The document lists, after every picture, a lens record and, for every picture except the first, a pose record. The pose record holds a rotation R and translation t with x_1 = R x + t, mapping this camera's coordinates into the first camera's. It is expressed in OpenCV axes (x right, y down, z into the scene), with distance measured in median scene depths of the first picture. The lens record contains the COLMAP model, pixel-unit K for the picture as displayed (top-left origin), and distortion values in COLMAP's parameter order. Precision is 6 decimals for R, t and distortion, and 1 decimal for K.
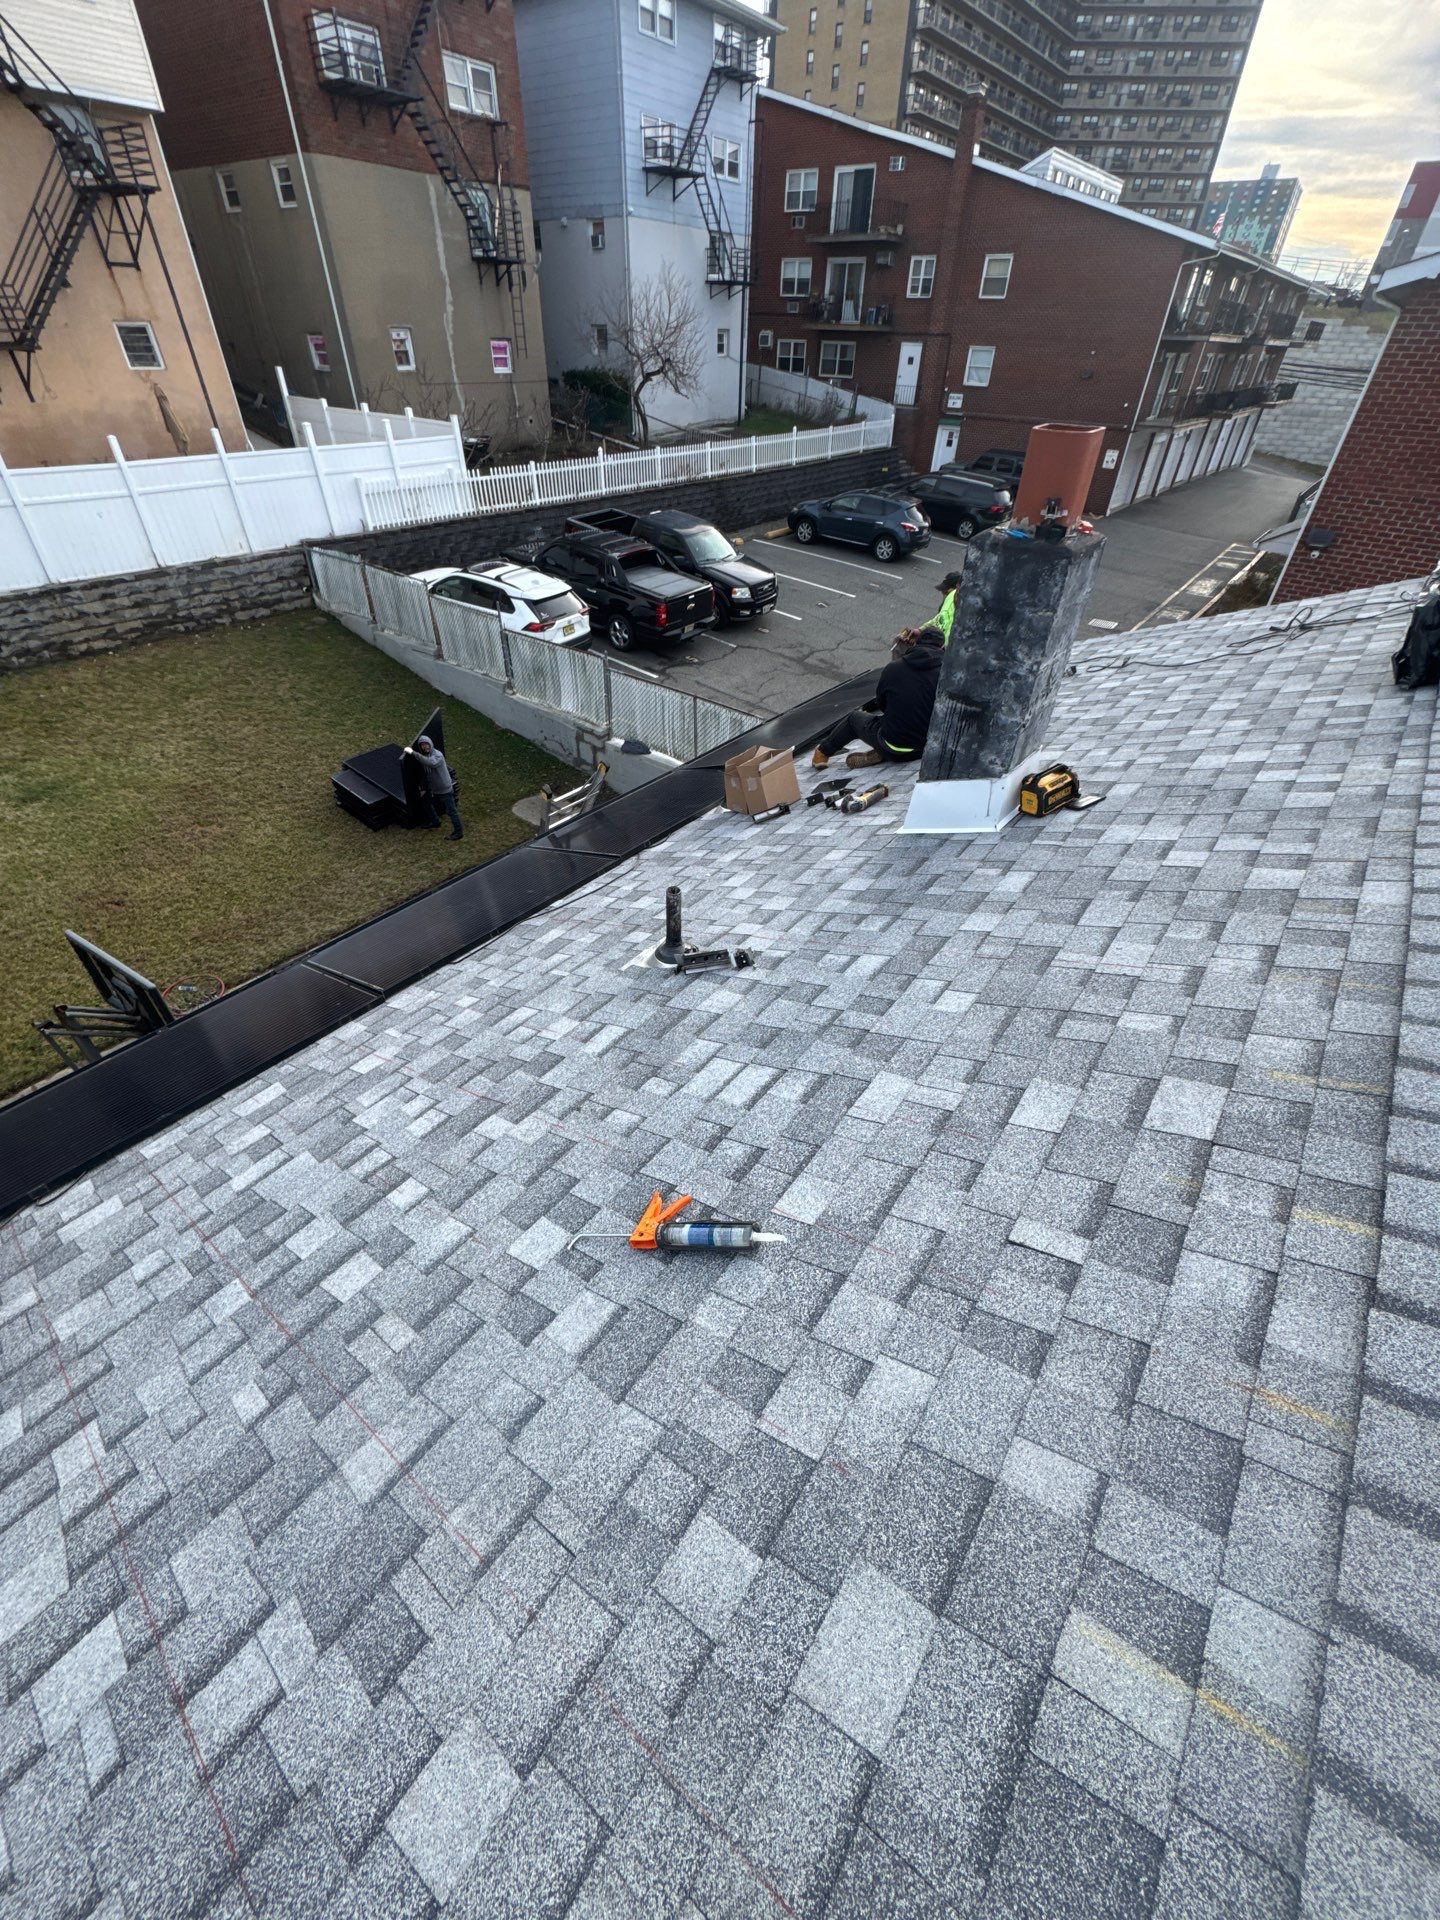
lens RADIAL K [[763.9, 0, 726.1], [0, 763.9, 959.3], [0, 0, 1]] dist [0.000646, -0.000401]
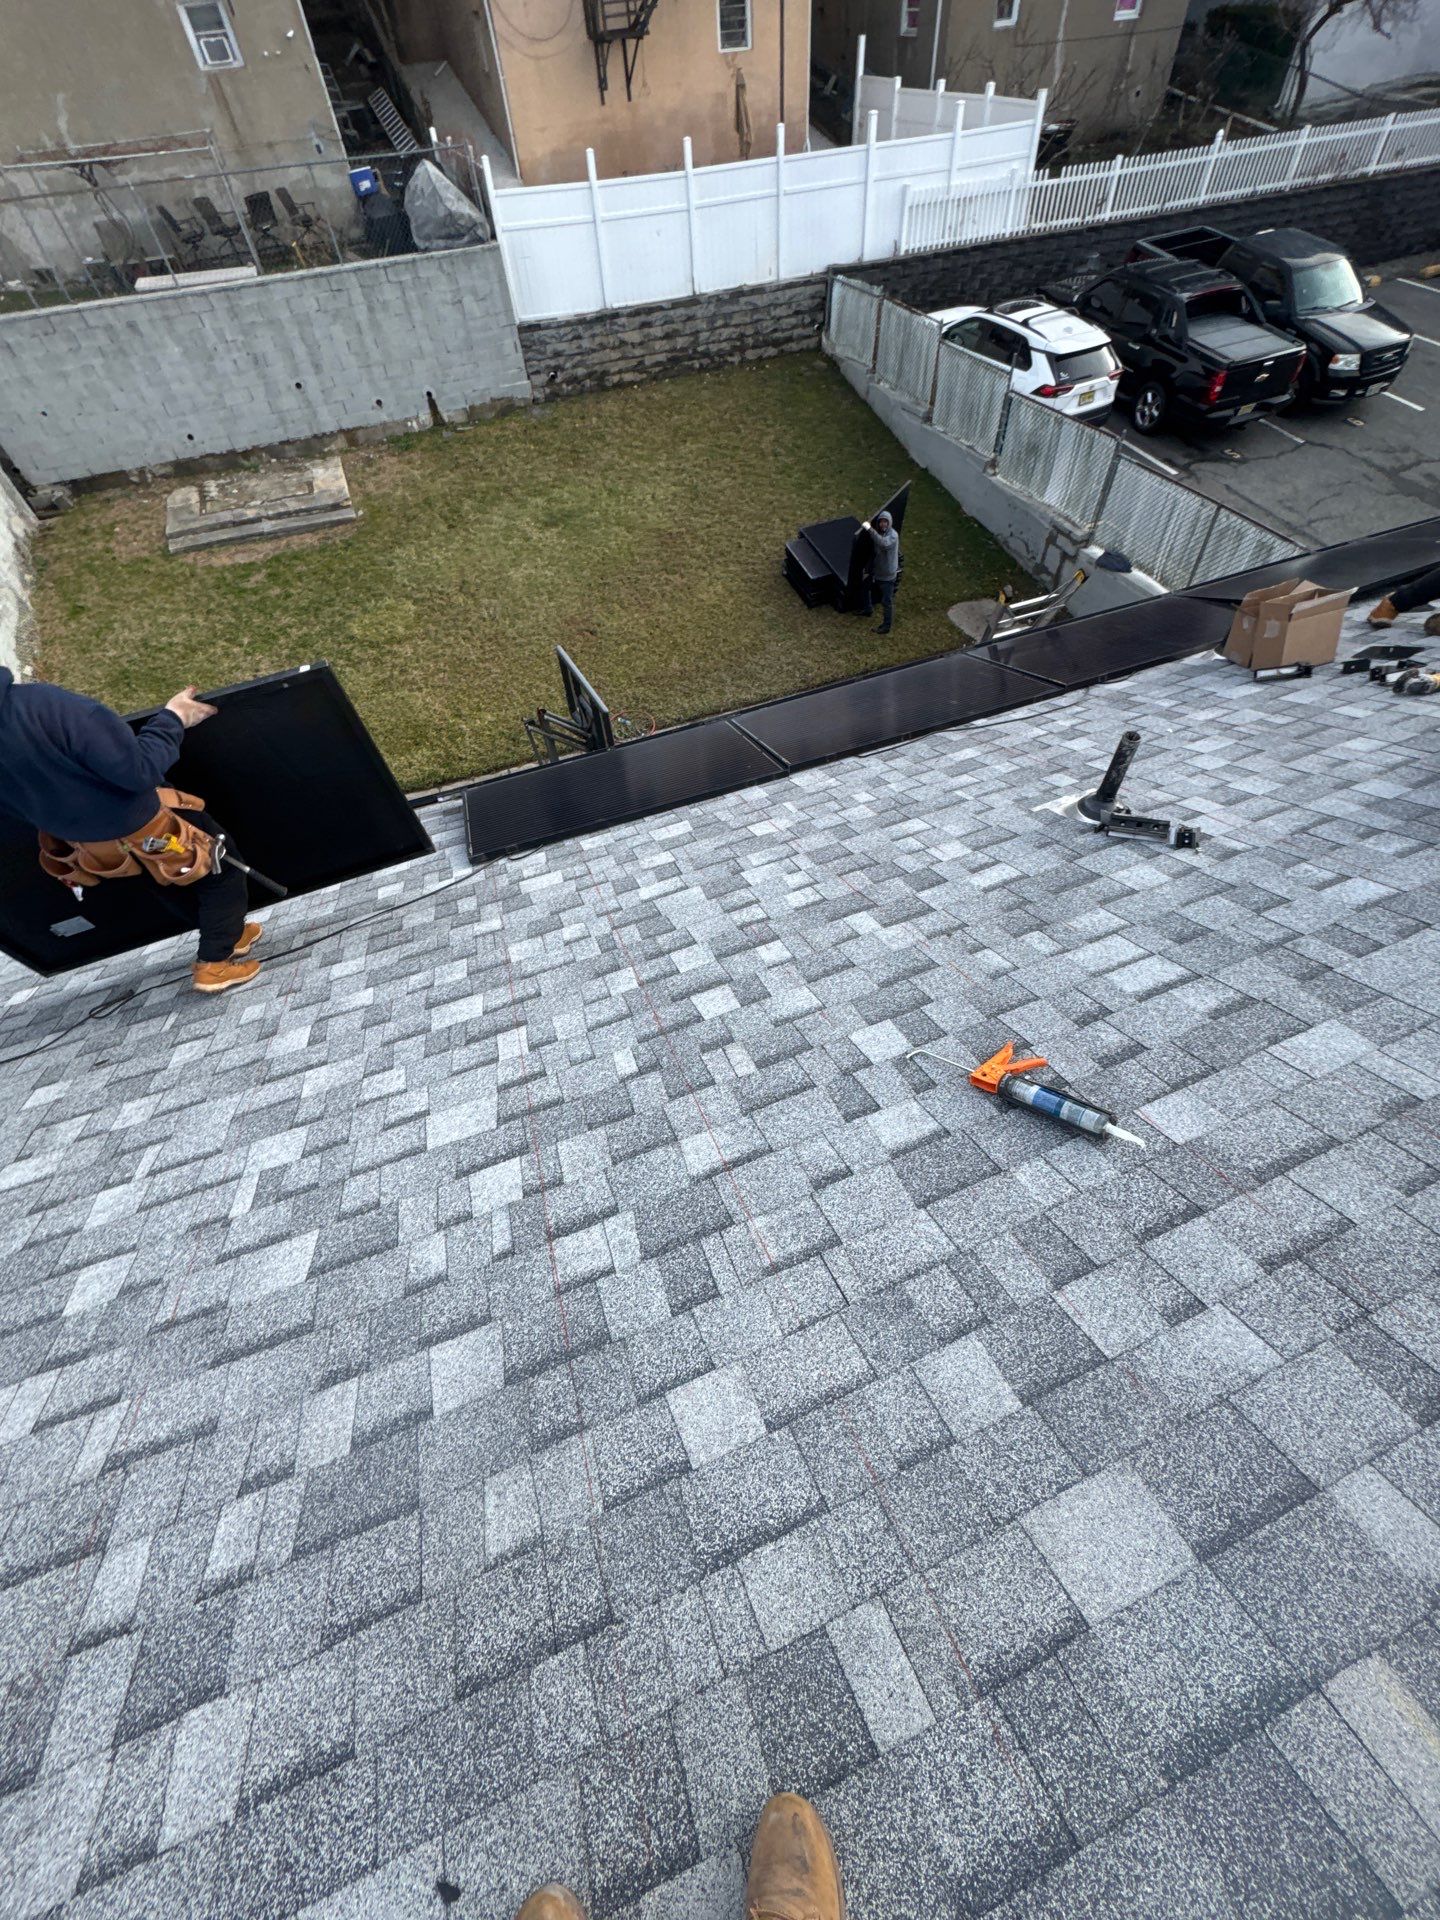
lens RADIAL K [[763.9, 0, 726.1], [0, 763.9, 959.3], [0, 0, 1]] dist [0.000646, -0.000401]
pose [[0.854792, 0.359045, -0.374724, -0.039427], [-0.264511, 0.922642, 0.280653, 0.017156], [0.446503, -0.140781, 0.883638, 0.001150]]
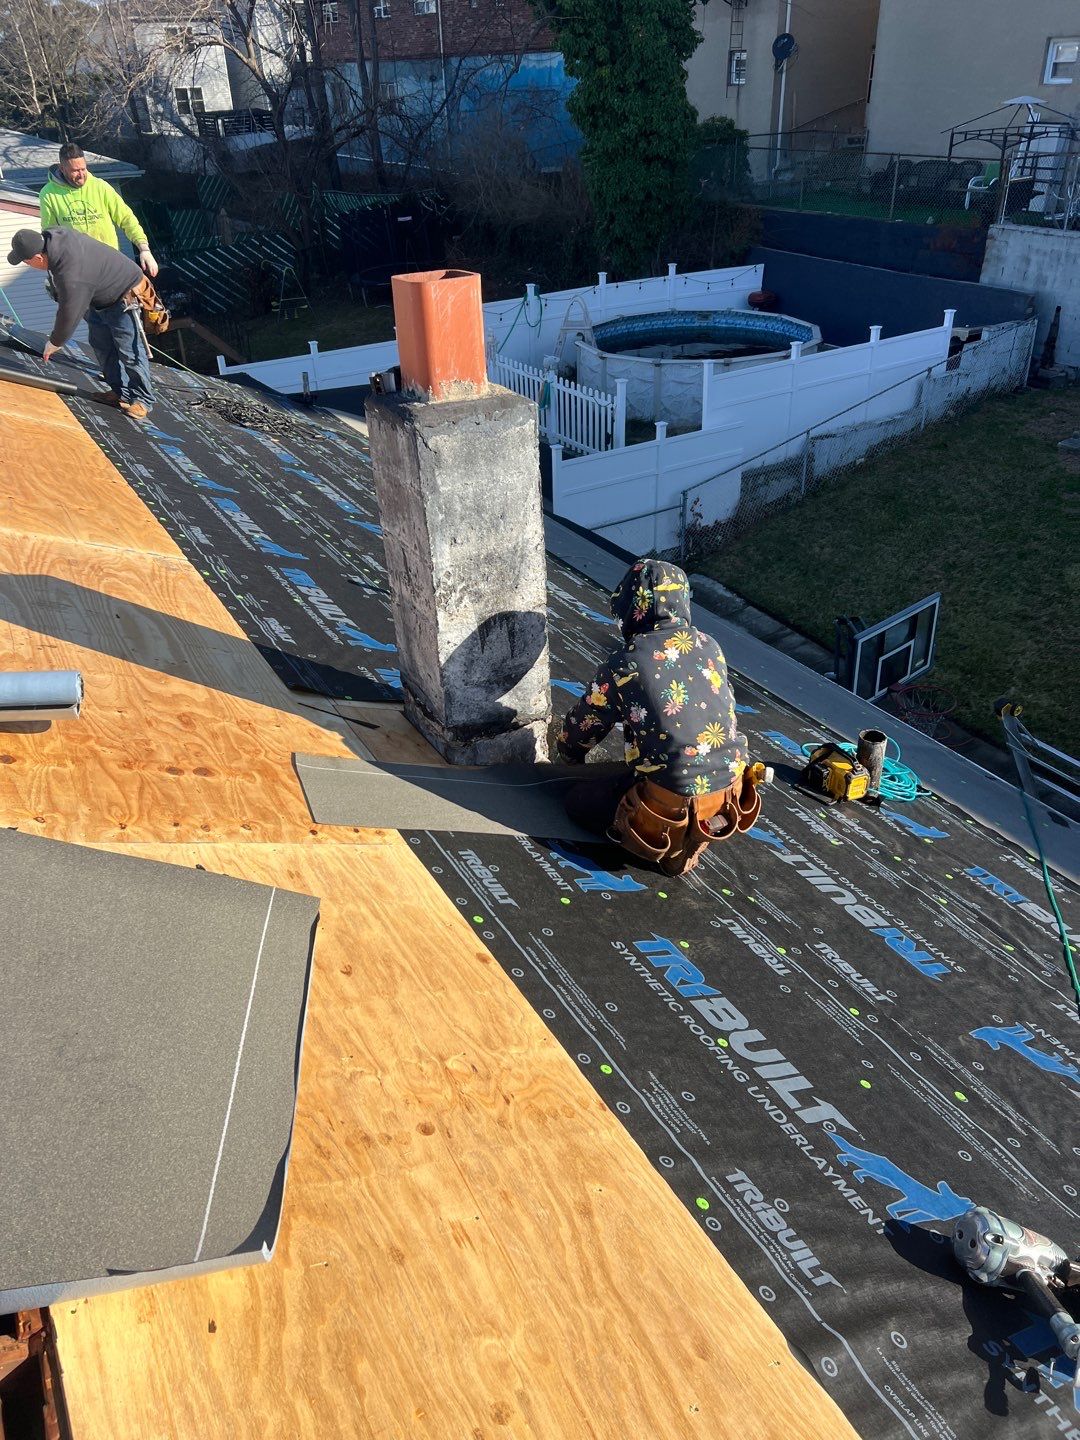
lens RADIAL K [[1068.5, 0, 531.7], [0, 1068.5, 721.9], [0, 0, 1]] dist [0.033883, -0.038339]
pose [[-0.365932, 0.475670, -0.799895, 1.255709], [-0.573488, 0.561664, 0.596359, -0.961443], [0.732943, 0.676957, 0.067261, 1.080628]]
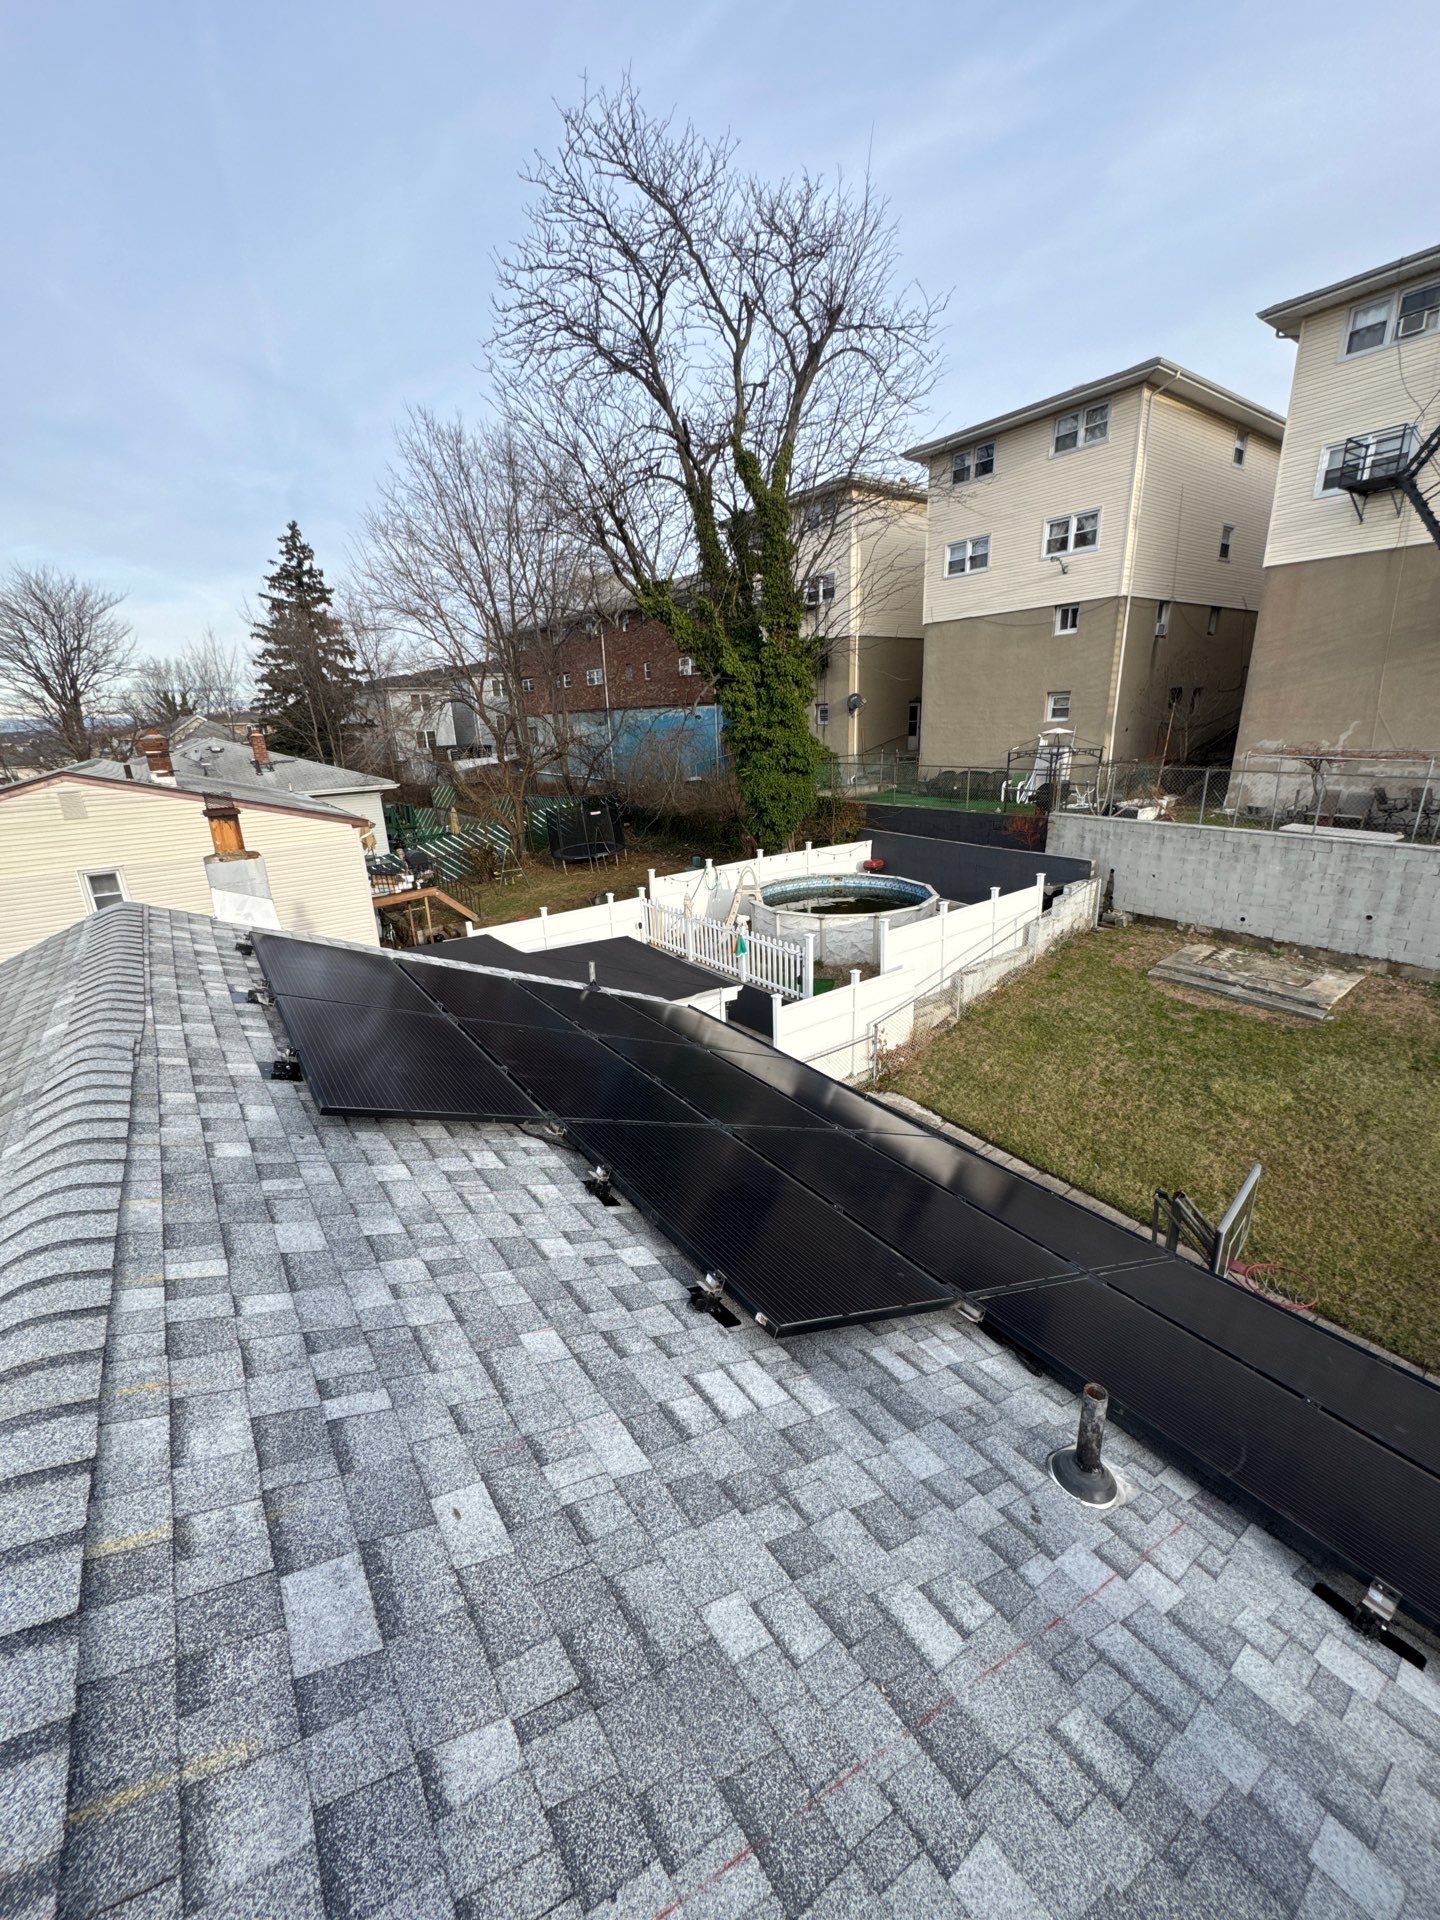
lens RADIAL K [[754.0, 0, 725.6], [0, 754.0, 967.6], [0, 0, 1]] dist [-0.004329, -0.000243]
pose [[-0.268472, 0.293761, -0.917402, 0.467090], [-0.589302, 0.703276, 0.397651, -0.396627], [0.762001, 0.647385, -0.015696, 0.441209]]
